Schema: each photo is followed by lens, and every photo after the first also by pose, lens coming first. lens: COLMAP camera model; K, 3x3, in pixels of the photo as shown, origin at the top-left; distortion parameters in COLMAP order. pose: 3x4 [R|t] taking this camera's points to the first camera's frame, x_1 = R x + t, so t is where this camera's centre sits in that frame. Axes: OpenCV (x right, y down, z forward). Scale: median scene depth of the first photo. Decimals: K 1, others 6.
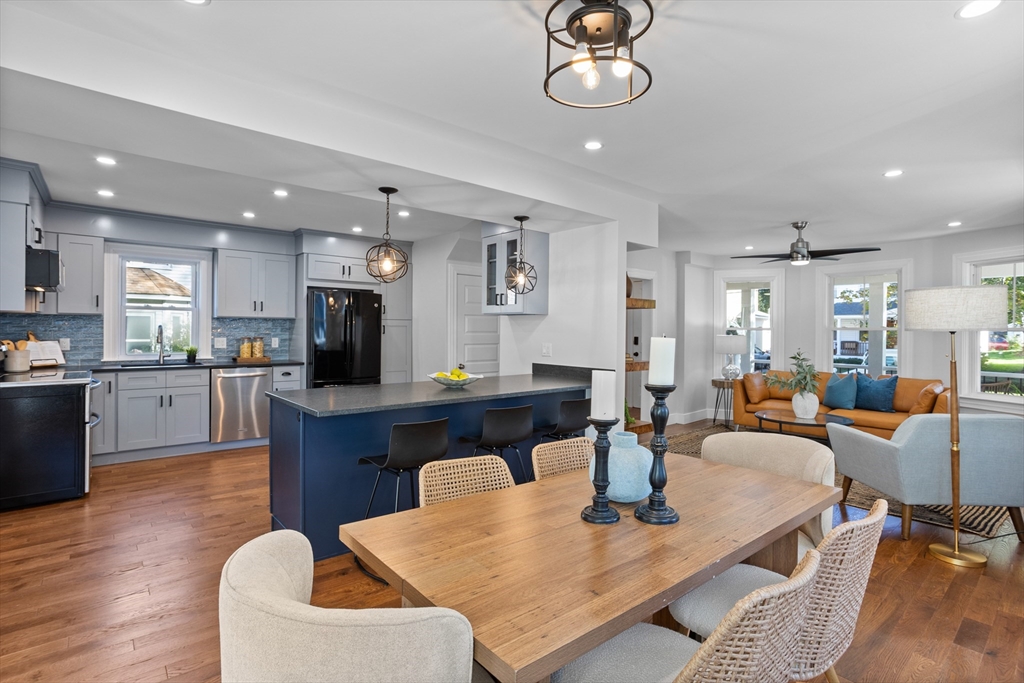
lens RADIAL K [[493.2, 0, 506.3], [0, 493.2, 332.6], [0, 0, 1]] dist [-0.034194, 0.016206]
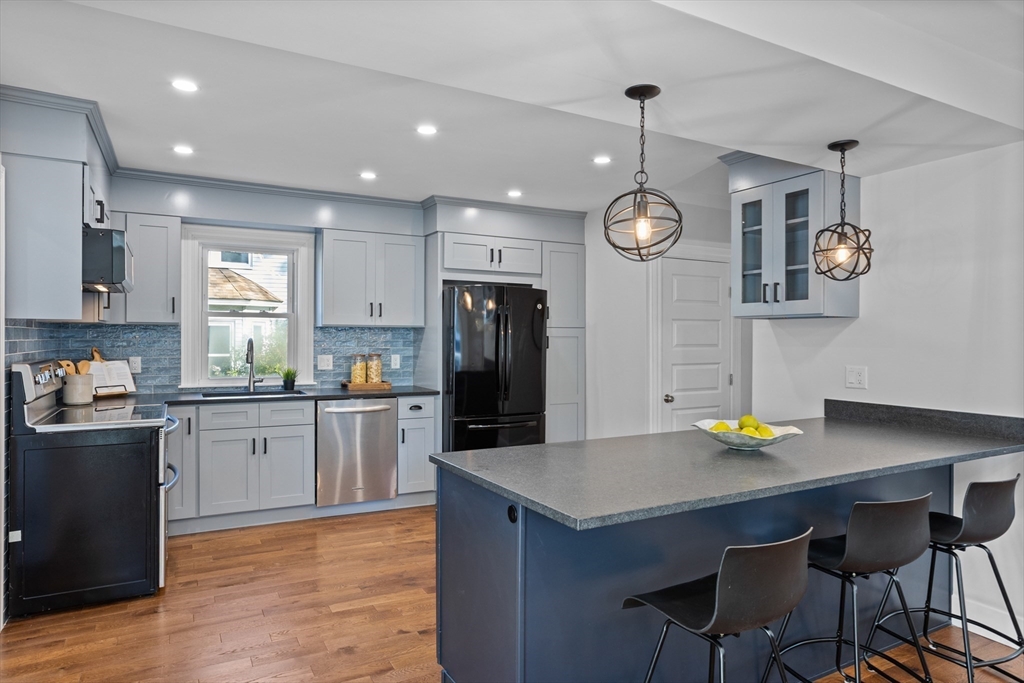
lens RADIAL K [[620.7, 0, 507.9], [0, 620.7, 342.3], [0, 0, 1]] dist [-0.026891, 0.012787]
pose [[0.979652, -0.003787, -0.200670, -0.195586], [0.003667, 0.999993, -0.000973, -0.008262], [0.200672, 0.000217, 0.979658, 0.229664]]
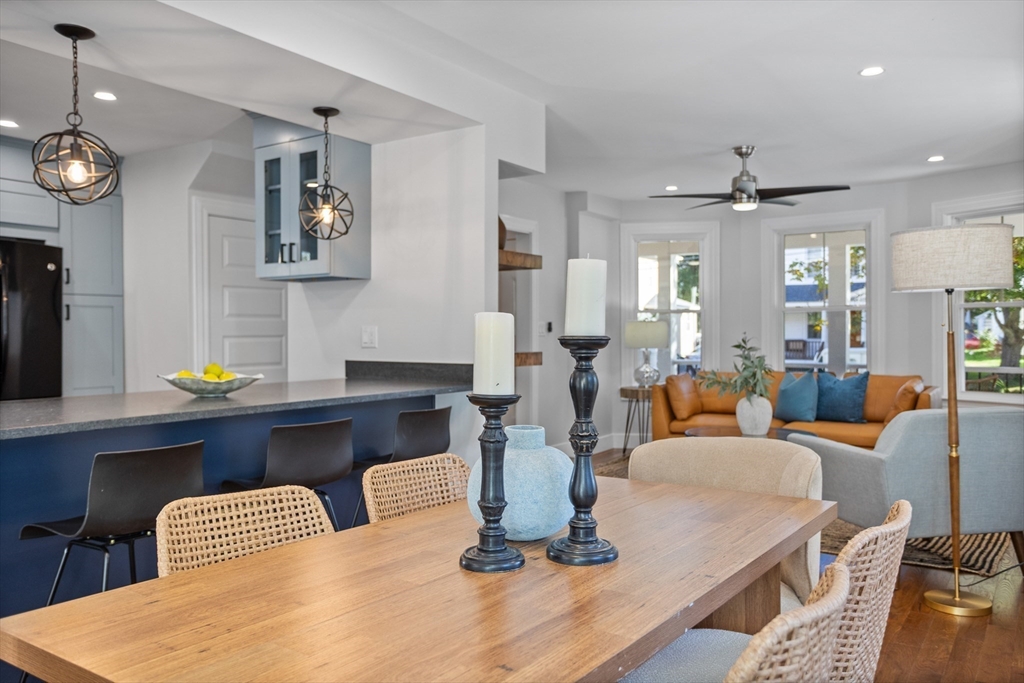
lens RADIAL K [[788.2, 0, 502.4], [0, 788.2, 339.9], [0, 0, 1]] dist [0.005453, 0.001559]
pose [[0.965434, -0.012476, 0.260350, -0.014441], [0.011319, 0.999918, 0.005945, 0.037640], [-0.260403, -0.002792, 0.965496, 0.030856]]
